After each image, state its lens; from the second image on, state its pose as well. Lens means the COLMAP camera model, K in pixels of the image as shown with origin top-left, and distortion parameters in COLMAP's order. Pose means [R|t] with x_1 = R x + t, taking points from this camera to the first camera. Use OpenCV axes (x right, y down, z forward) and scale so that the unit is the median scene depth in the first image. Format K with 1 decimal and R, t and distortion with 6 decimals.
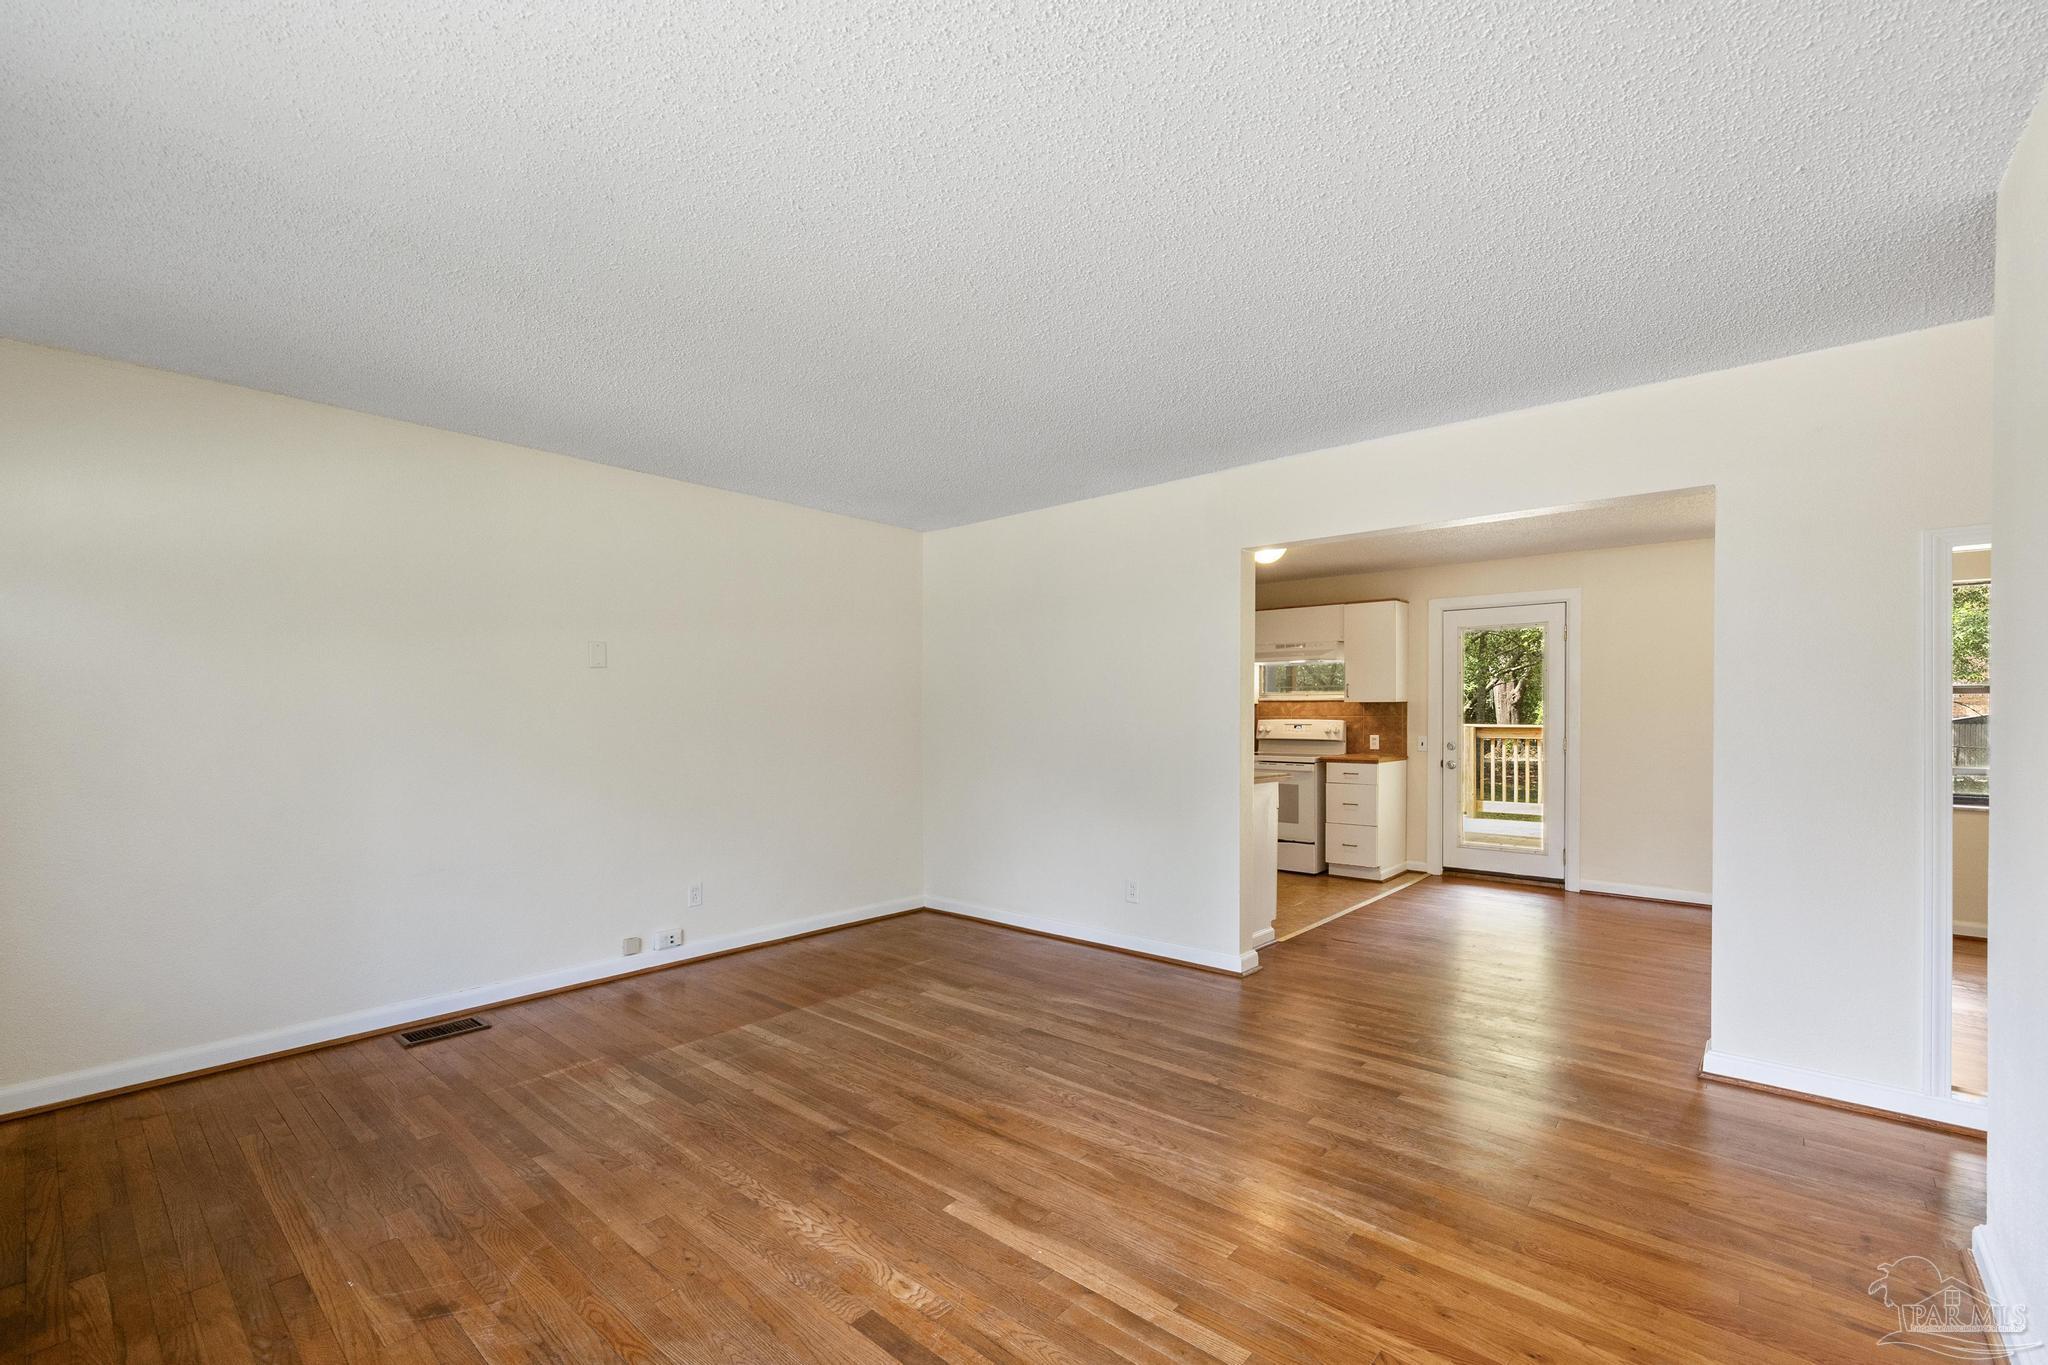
lens RADIAL K [[887.4, 0, 1027.9], [0, 887.4, 698.7], [0, 0, 1]] dist [-0.033334, 0.000349]
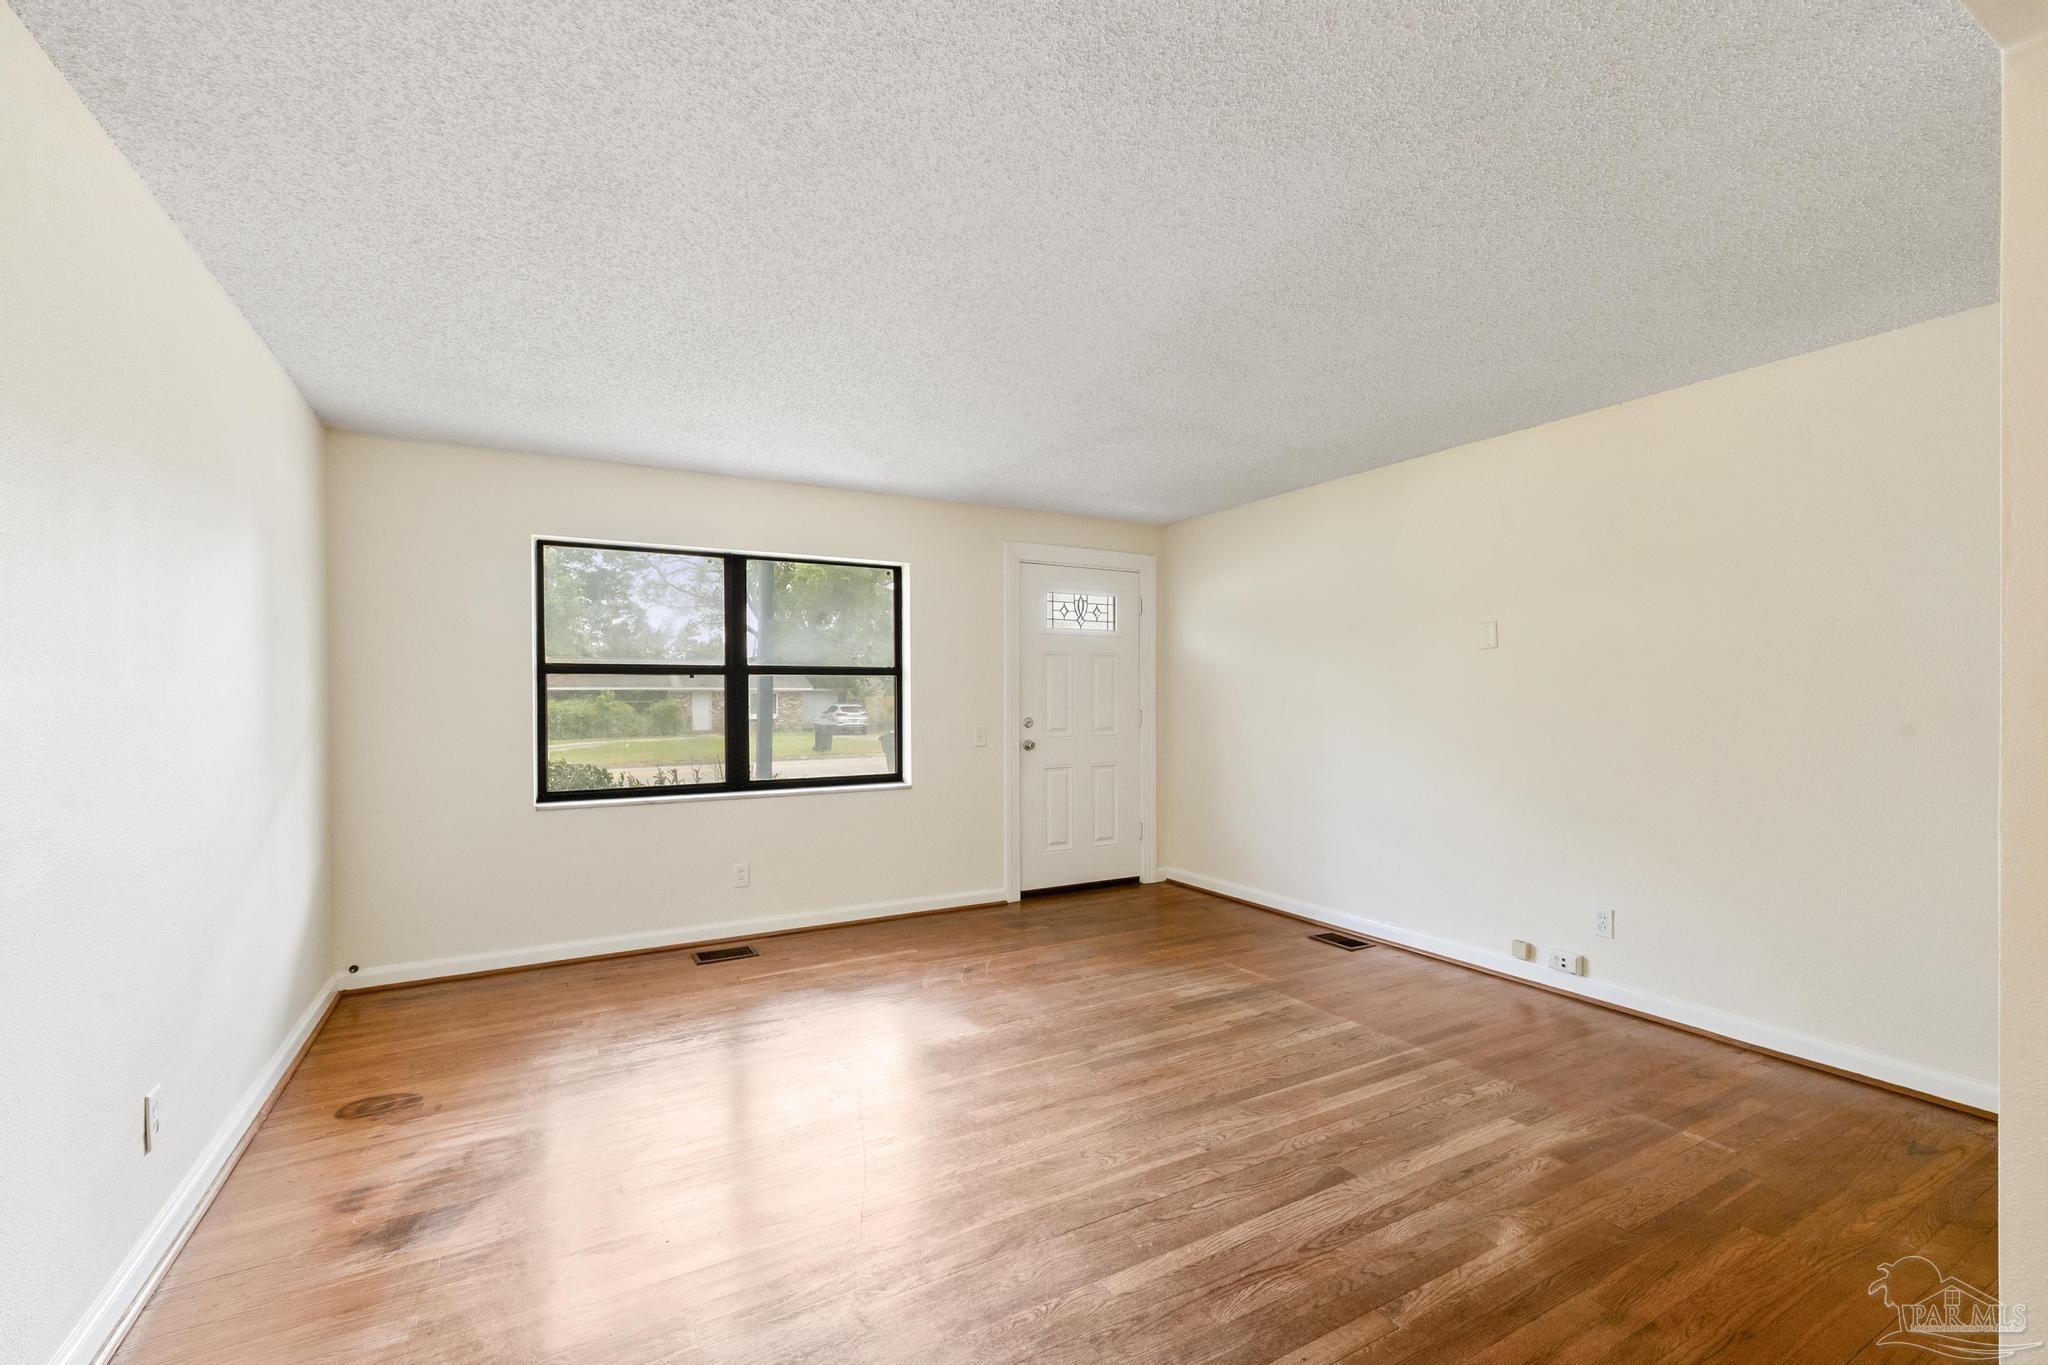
lens RADIAL K [[887.4, 0, 1027.4], [0, 887.4, 684.3], [0, 0, 1]] dist [-0.033334, 0.000349]
pose [[-0.341668, -0.001500, -0.939820, 0.777030], [0.009193, 0.999946, -0.004938, 0.005603], [0.939776, -0.010327, -0.341635, 1.106728]]
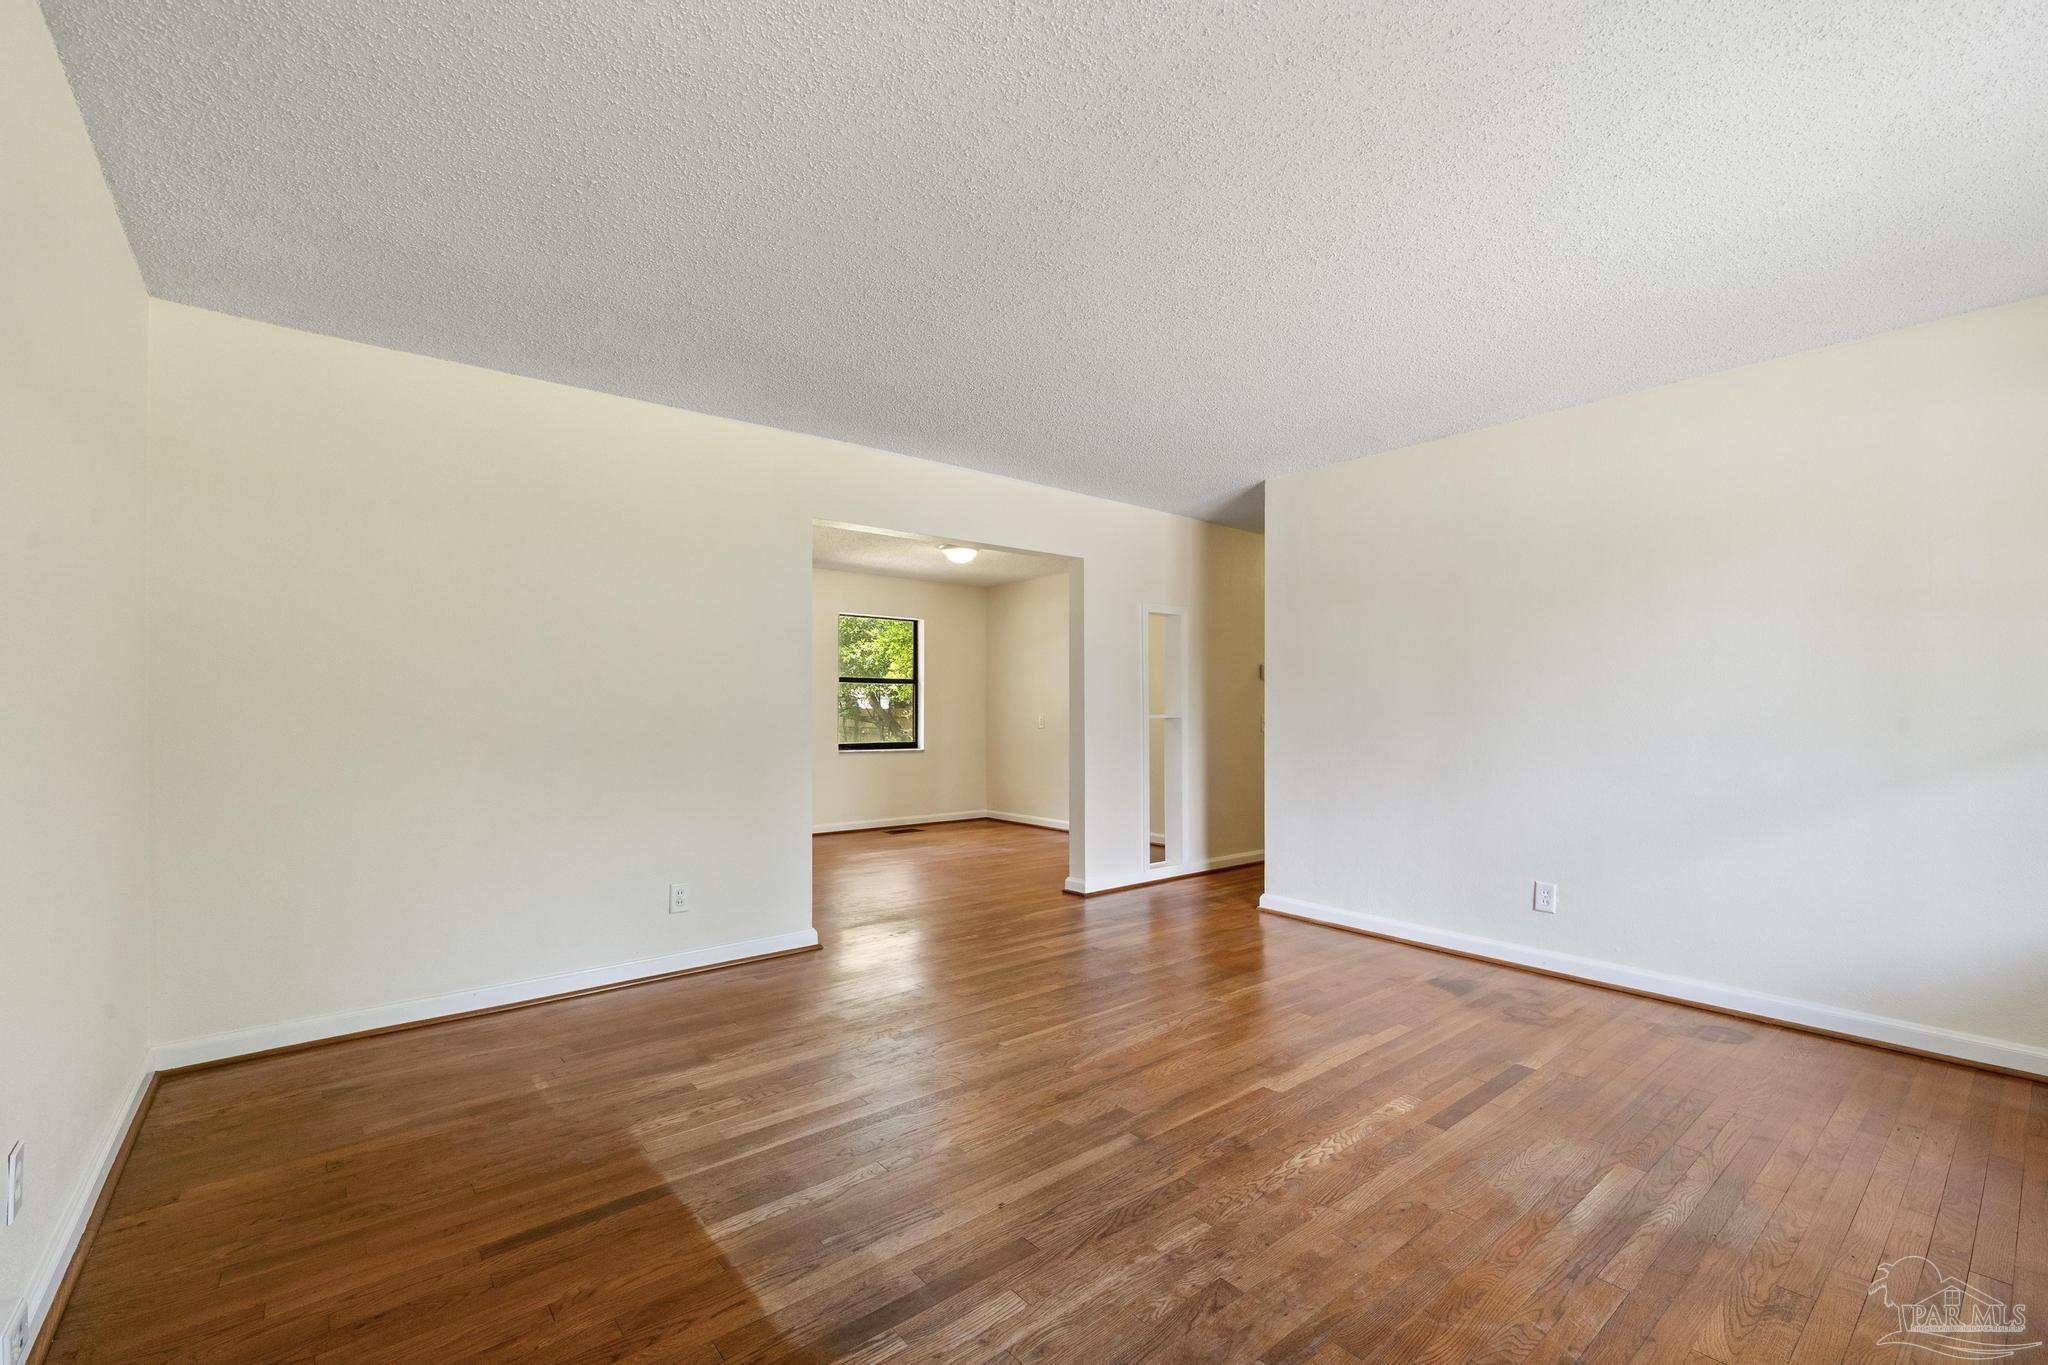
lens RADIAL K [[887.4, 0, 1022.4], [0, 887.4, 686.5], [0, 0, 1]] dist [-0.033334, 0.000349]
pose [[0.184086, 0.007904, 0.982878, -0.914440], [0.001707, 0.999964, -0.008361, 0.042447], [-0.982909, 0.003217, 0.184066, 0.791295]]
